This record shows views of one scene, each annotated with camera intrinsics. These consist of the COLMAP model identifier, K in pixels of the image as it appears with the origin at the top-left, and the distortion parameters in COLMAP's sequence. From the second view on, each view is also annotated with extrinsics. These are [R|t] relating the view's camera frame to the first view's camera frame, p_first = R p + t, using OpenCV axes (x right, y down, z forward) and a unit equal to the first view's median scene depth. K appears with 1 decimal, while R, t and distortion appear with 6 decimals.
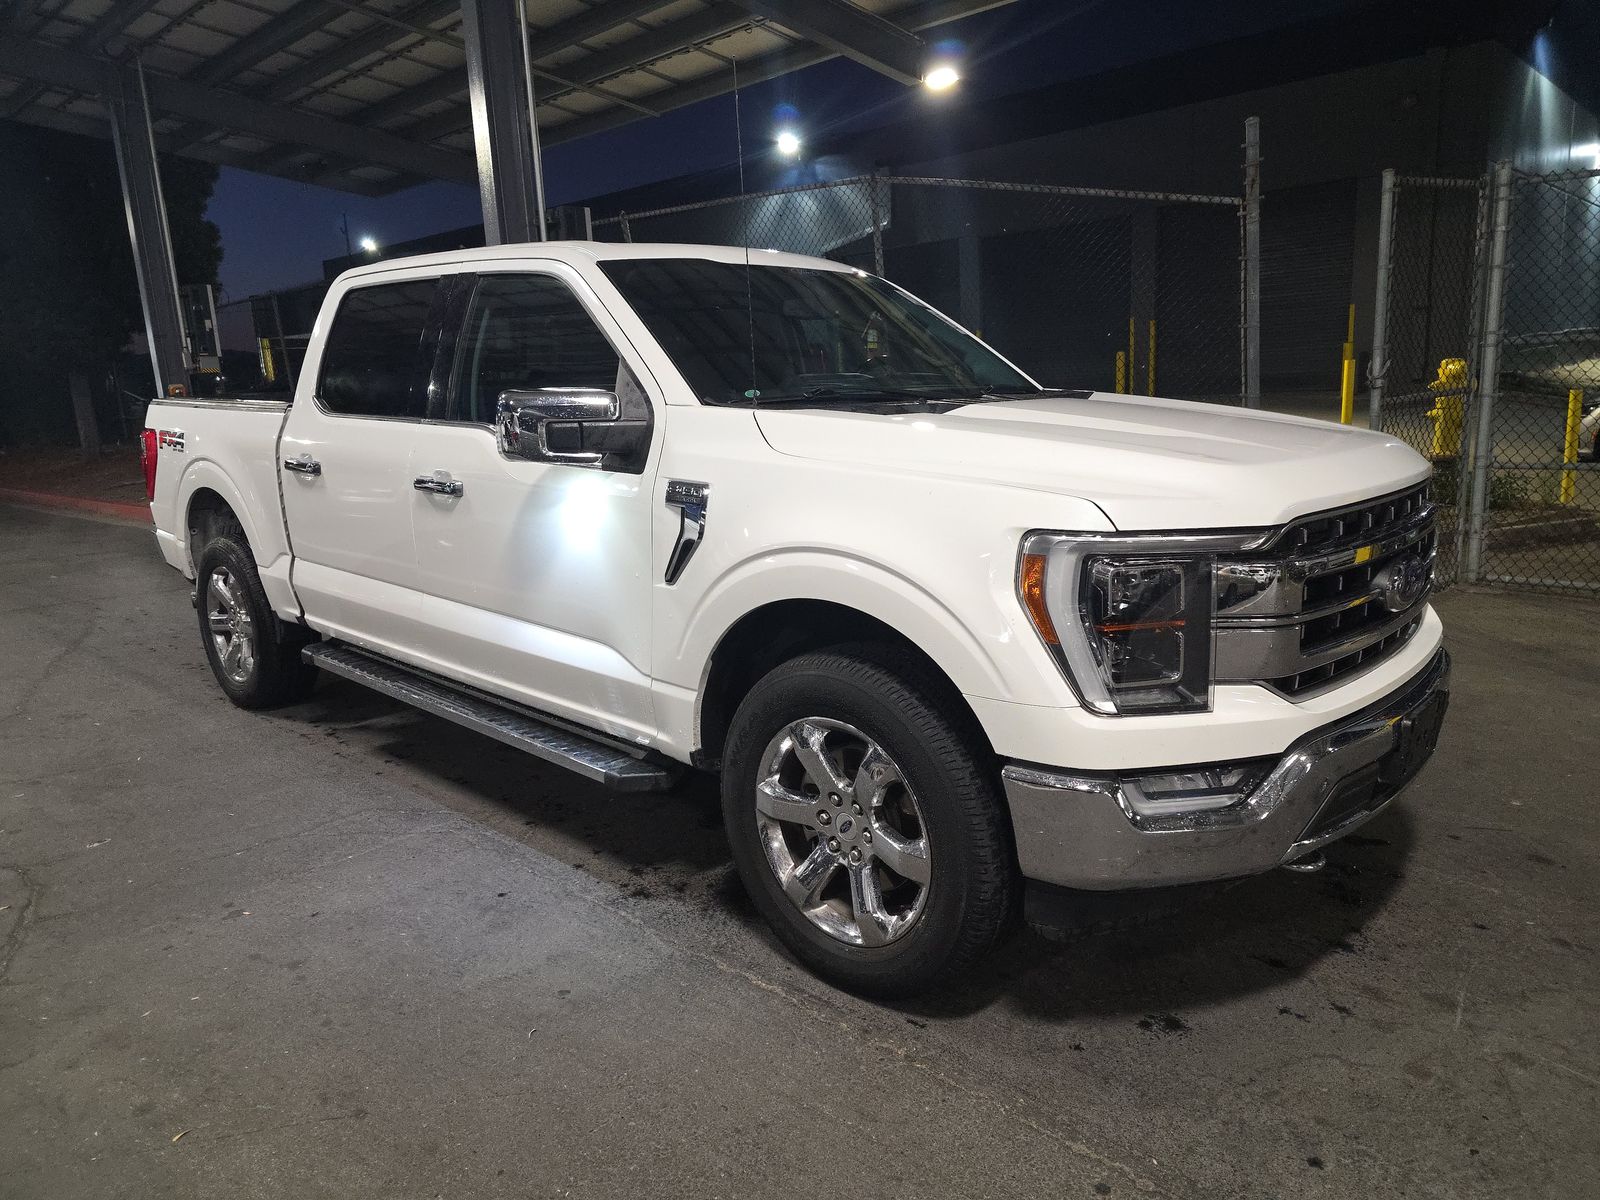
lens RADIAL K [[1092.6, 0, 800.2], [0, 1092.6, 574.5], [0, 0, 1]] dist [0.036773, -0.031134]
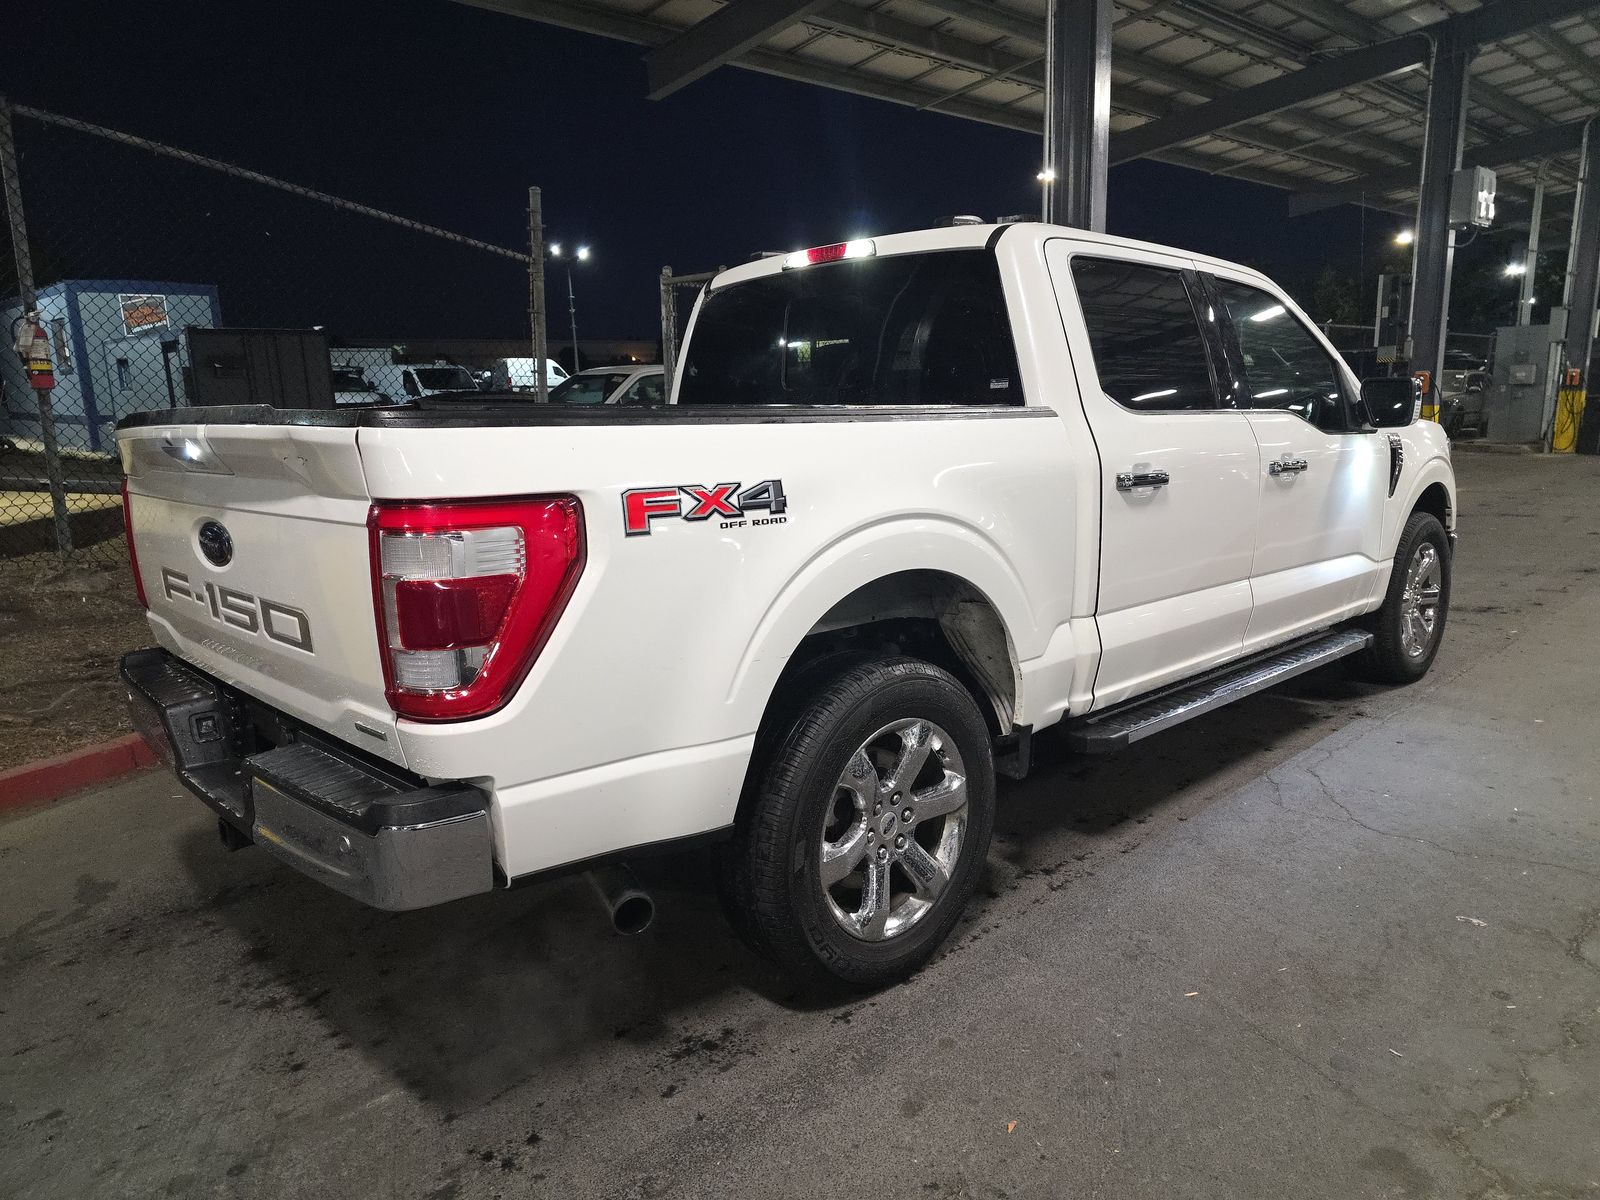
lens RADIAL K [[1118.8, 0, 800.2], [0, 1118.8, 605.8], [0, 0, 1]] dist [0.026727, -0.003773]
pose [[0.035326, -0.150978, 0.987906, -1.307594], [0.205859, 0.968423, 0.140639, -0.180065], [-0.977944, 0.198401, 0.065291, 1.256728]]
